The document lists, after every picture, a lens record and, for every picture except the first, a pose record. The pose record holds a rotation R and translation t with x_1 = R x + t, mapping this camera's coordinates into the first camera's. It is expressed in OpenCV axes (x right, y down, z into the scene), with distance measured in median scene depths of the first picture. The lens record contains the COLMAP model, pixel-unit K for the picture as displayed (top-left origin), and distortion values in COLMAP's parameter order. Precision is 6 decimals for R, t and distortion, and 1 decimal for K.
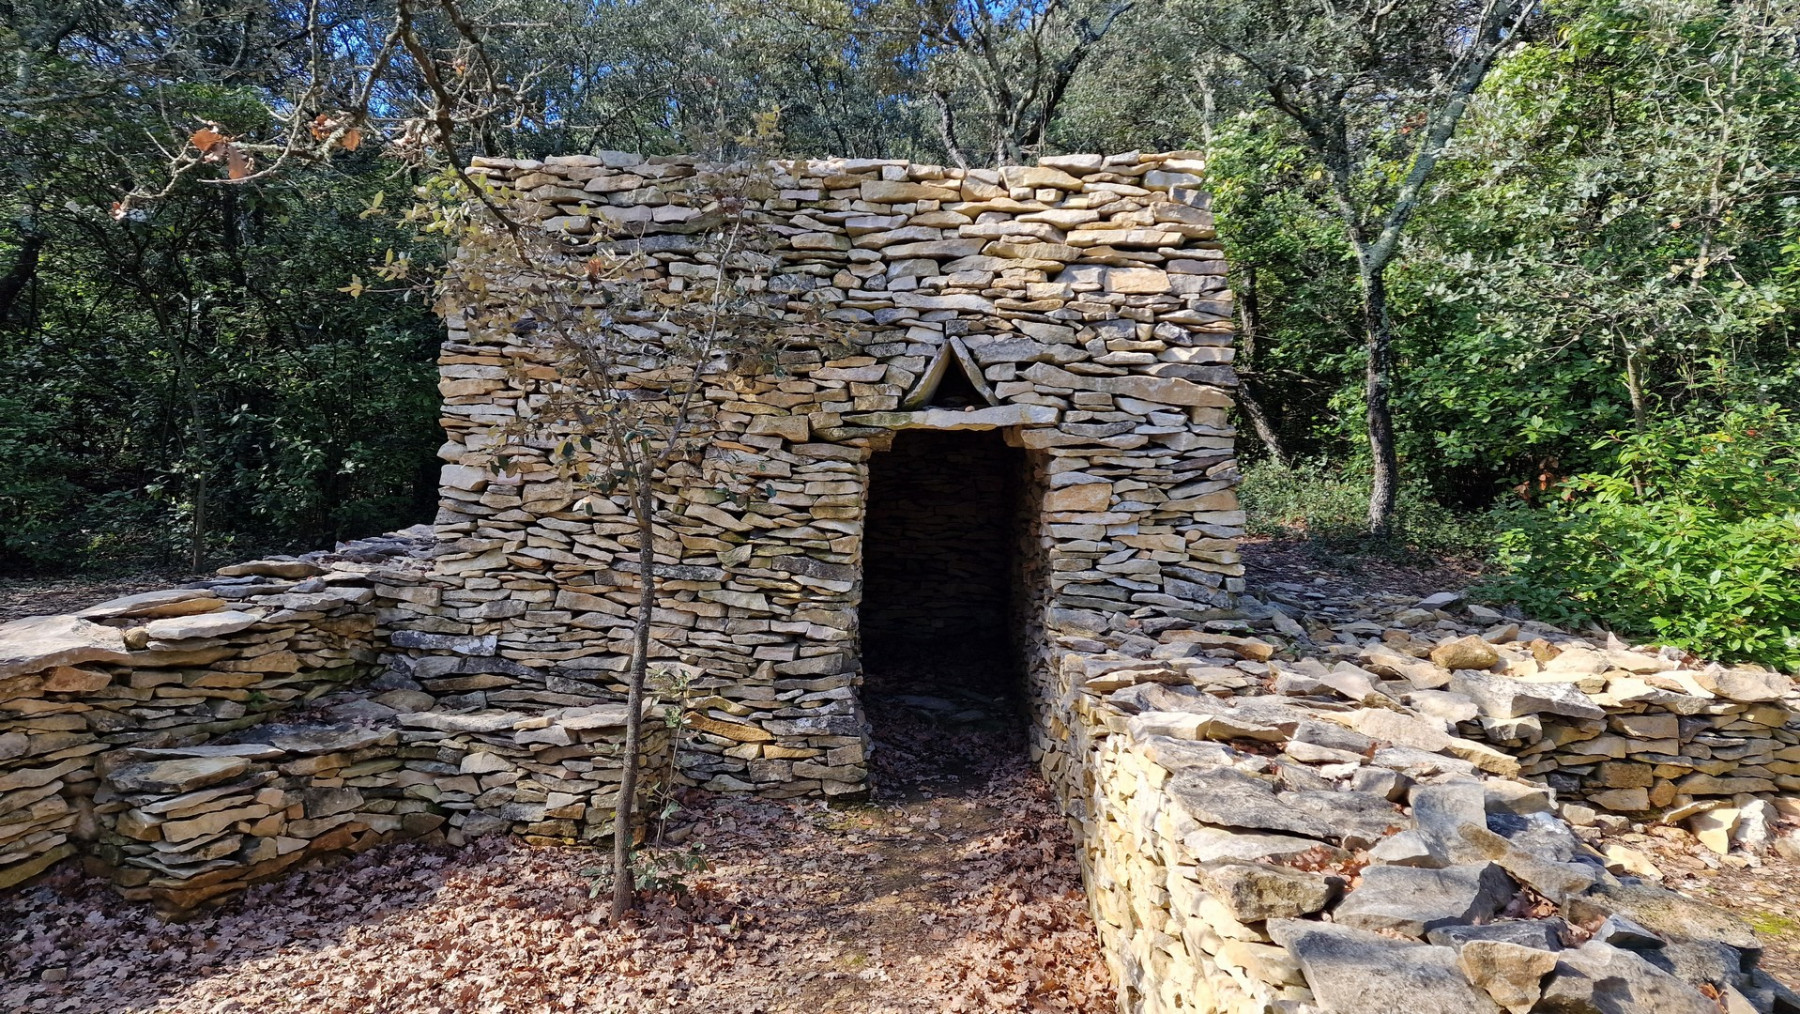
lens RADIAL K [[1186.4, 0, 900.4], [0, 1186.4, 506.7], [0, 0, 1]] dist [0.034153, -0.003590]
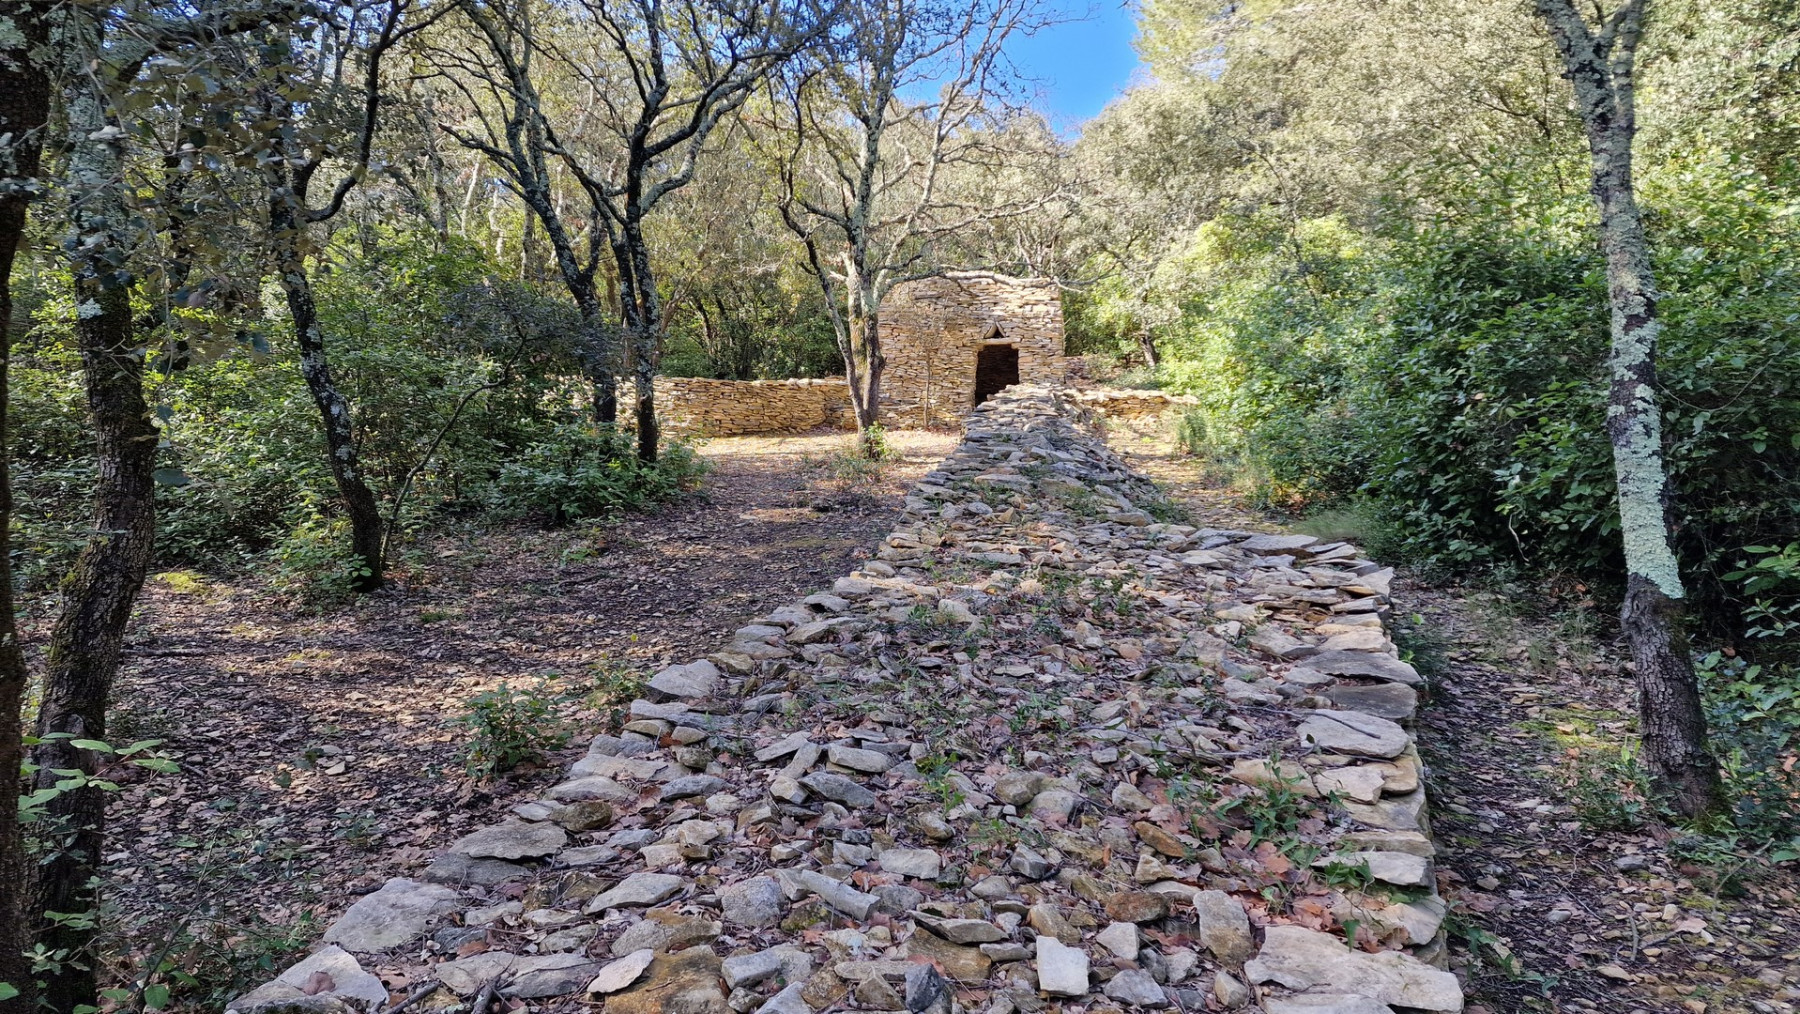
lens RADIAL K [[1186.4, 0, 901.8], [0, 1186.4, 504.9], [0, 0, 1]] dist [0.034153, -0.003590]
pose [[0.987206, 0.019786, -0.158217, 0.392515], [-0.017148, 0.999691, 0.018022, 0.439669], [0.158525, -0.015078, 0.987240, -3.247363]]
